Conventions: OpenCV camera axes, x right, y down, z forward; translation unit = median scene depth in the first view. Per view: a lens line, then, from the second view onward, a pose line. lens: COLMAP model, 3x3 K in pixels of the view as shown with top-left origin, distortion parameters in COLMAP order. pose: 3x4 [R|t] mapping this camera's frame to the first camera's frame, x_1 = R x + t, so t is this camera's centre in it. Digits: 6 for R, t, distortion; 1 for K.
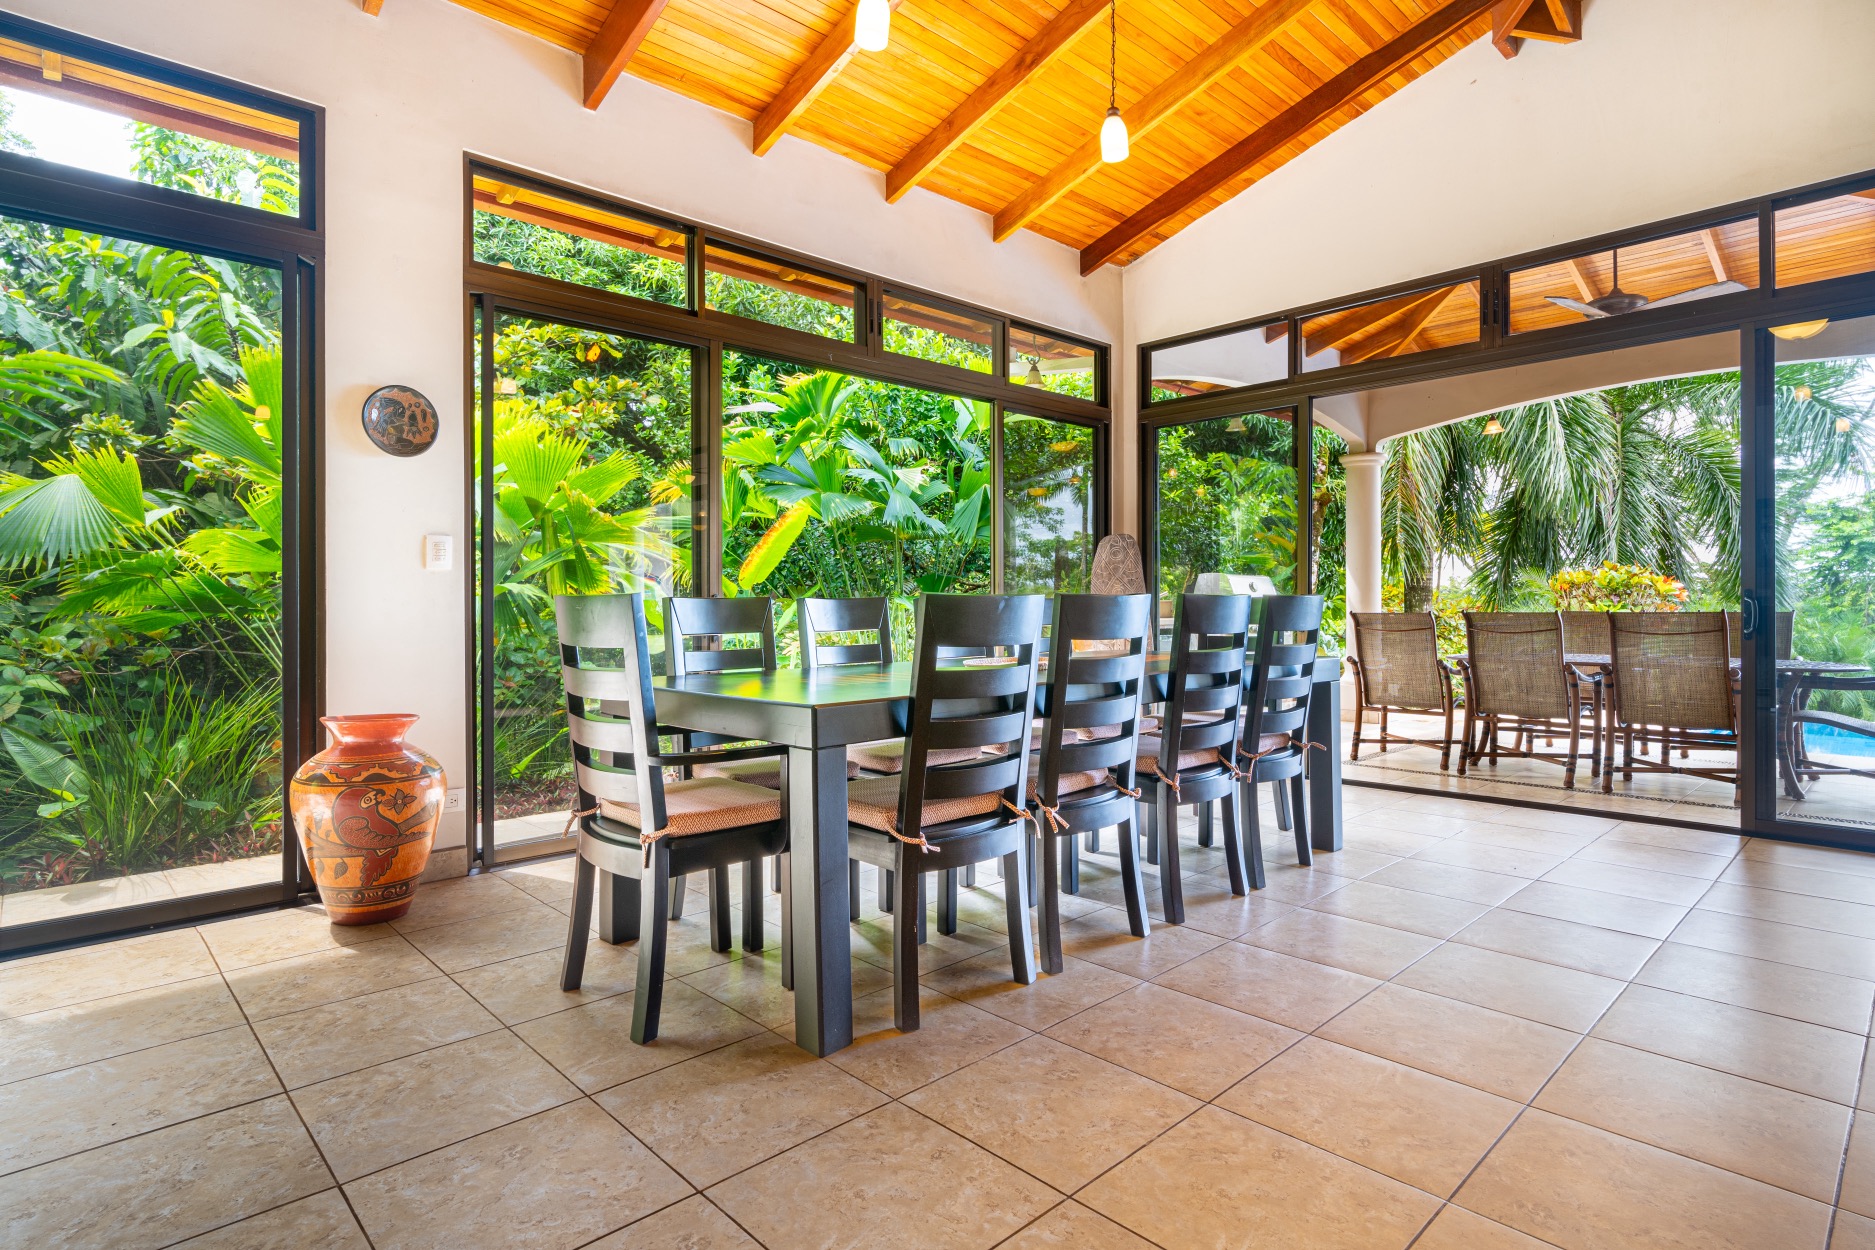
lens RADIAL K [[968.0, 0, 934.9], [0, 968.0, 605.4], [0, 0, 1]] dist [-0.001242, 0.005644]
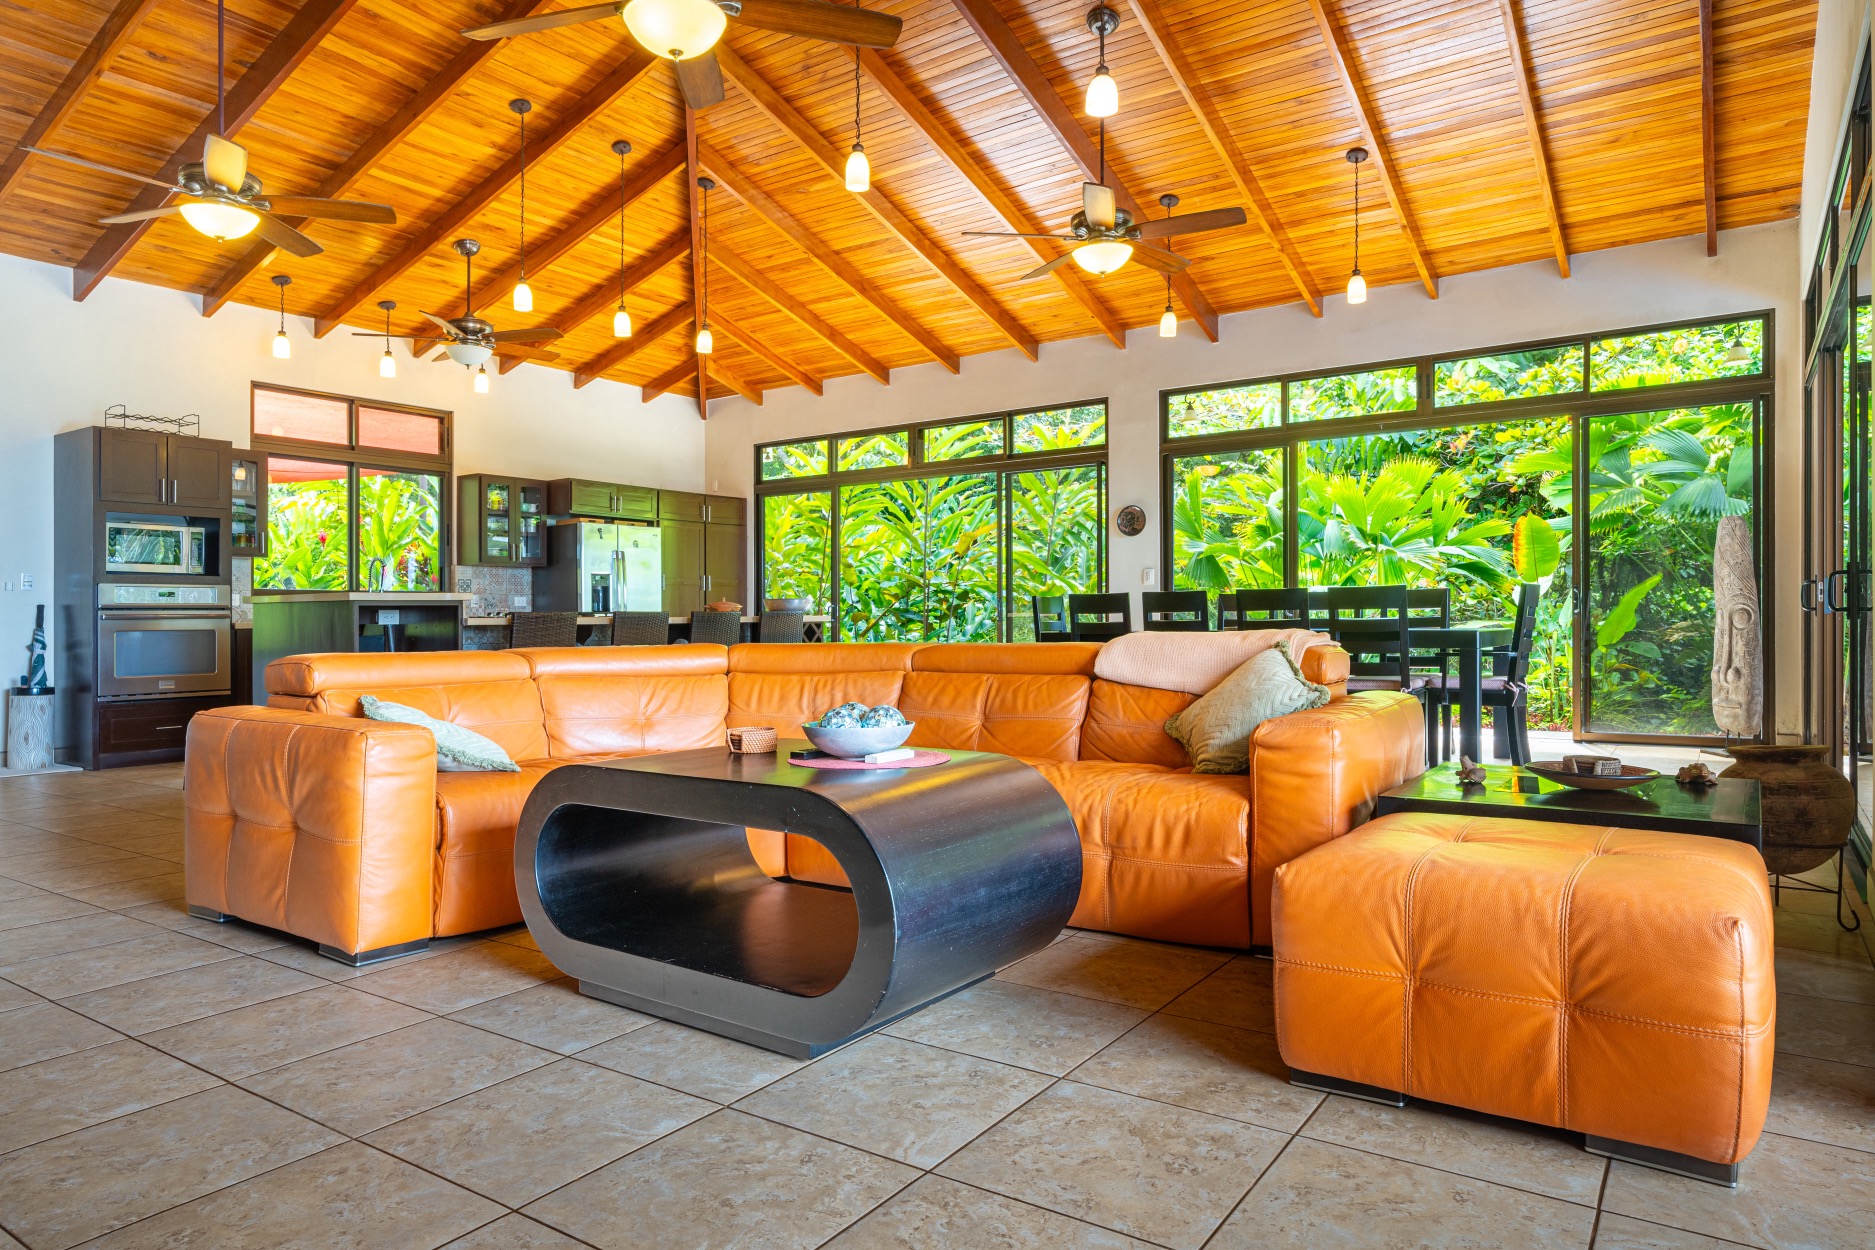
lens RADIAL K [[1175.0, 0, 932.6], [0, 1175.0, 600.3], [0, 0, 1]] dist [-0.014797, 0.008776]
pose [[0.203641, -0.013713, -0.978950, 1.505127], [0.007747, 0.999893, -0.012395, 0.021608], [0.979015, -0.005059, 0.203725, -0.021892]]
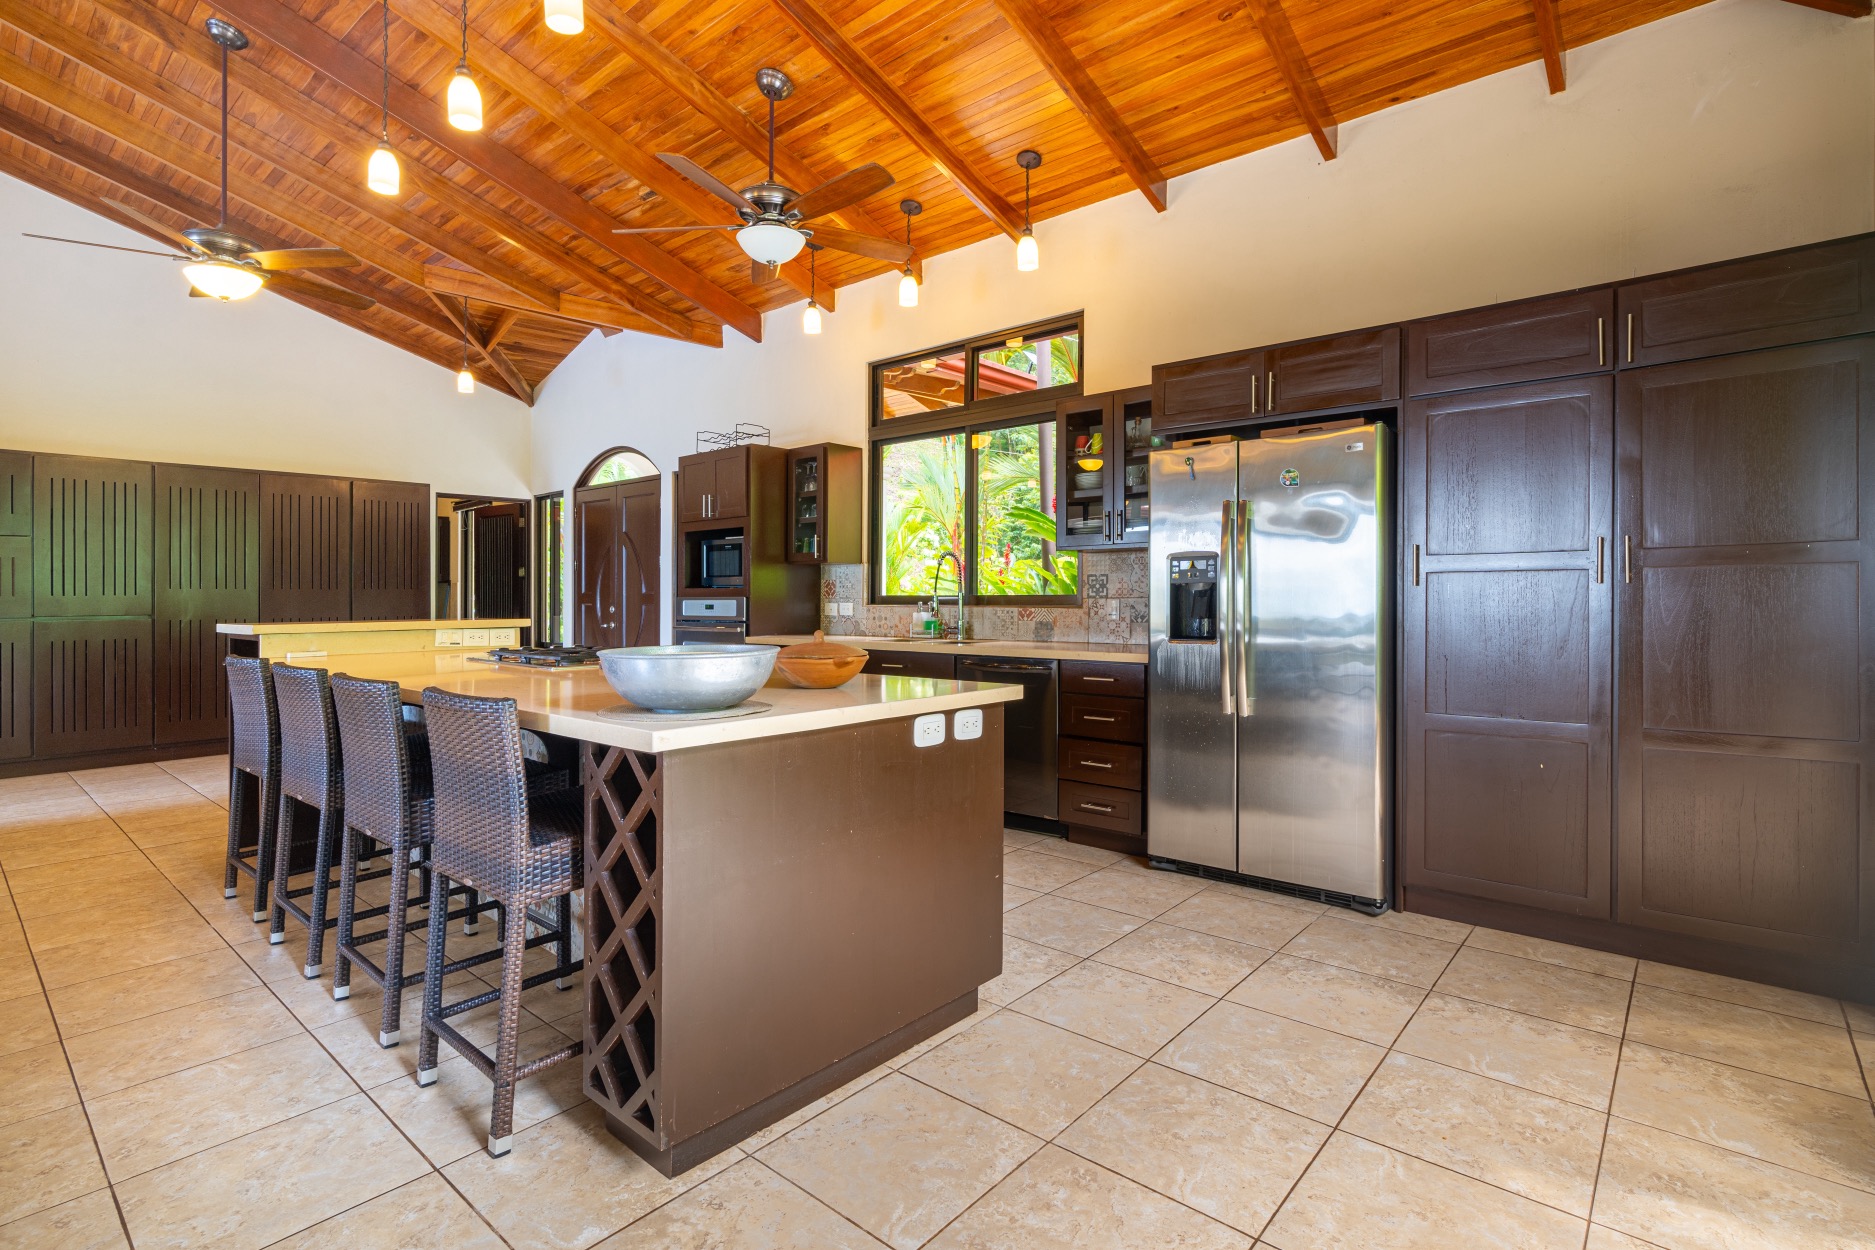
lens RADIAL K [[890.5, 0, 925.9], [0, 890.5, 593.2], [0, 0, 1]] dist [-0.008907, 0.004289]
pose [[-0.995274, 0.010120, -0.096576, -0.460506], [0.010113, 0.999949, 0.000564, -0.030475], [0.096576, -0.000415, -0.995326, 0.559764]]
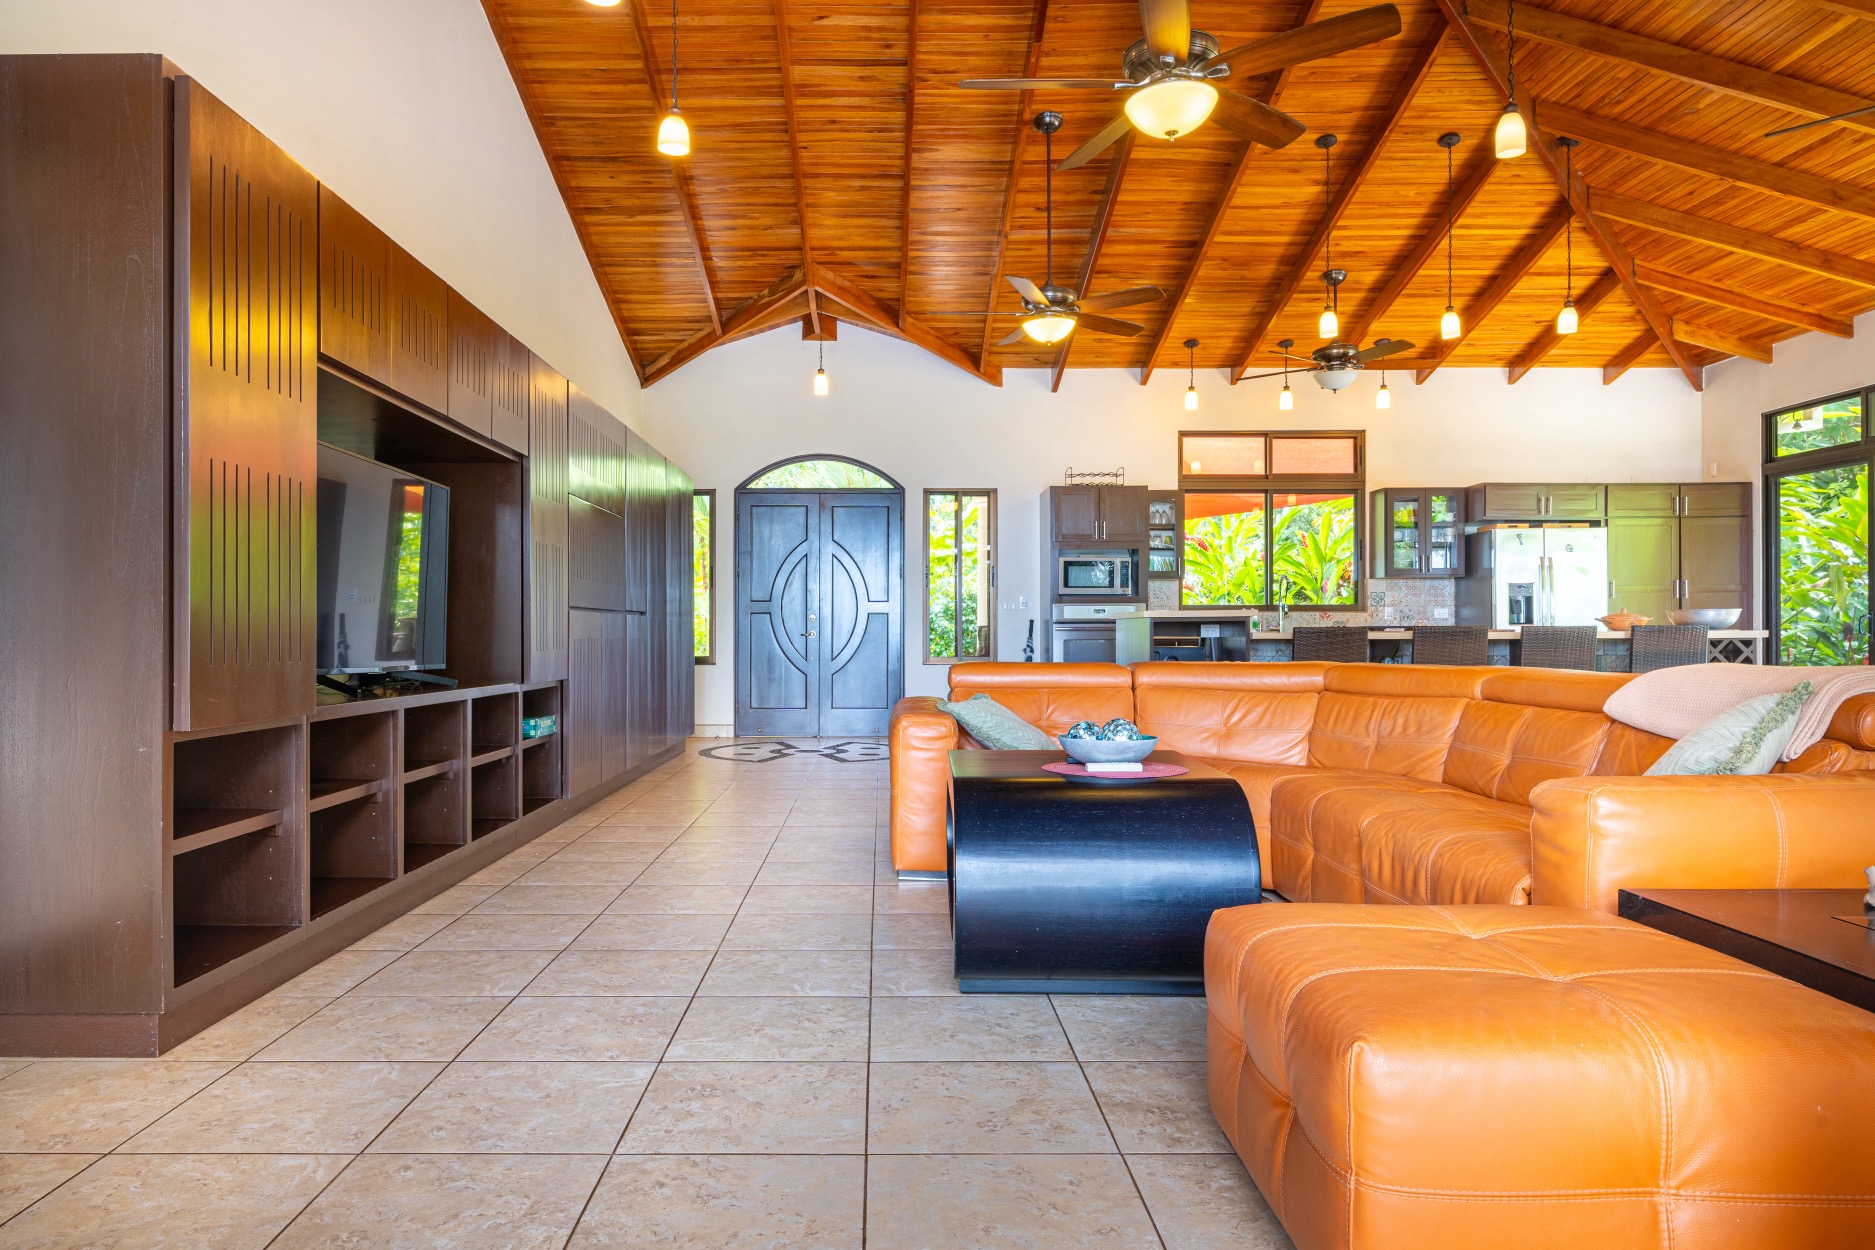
lens RADIAL K [[1175.0, 0, 853.5], [0, 1175.0, 637.4], [0, 0, 1]] dist [-0.014797, 0.008776]
pose [[-0.703347, 0.010095, -0.710775, 1.498119], [0.005433, 0.999946, 0.008826, 0.011292], [0.710826, 0.002345, -0.703364, 0.424253]]
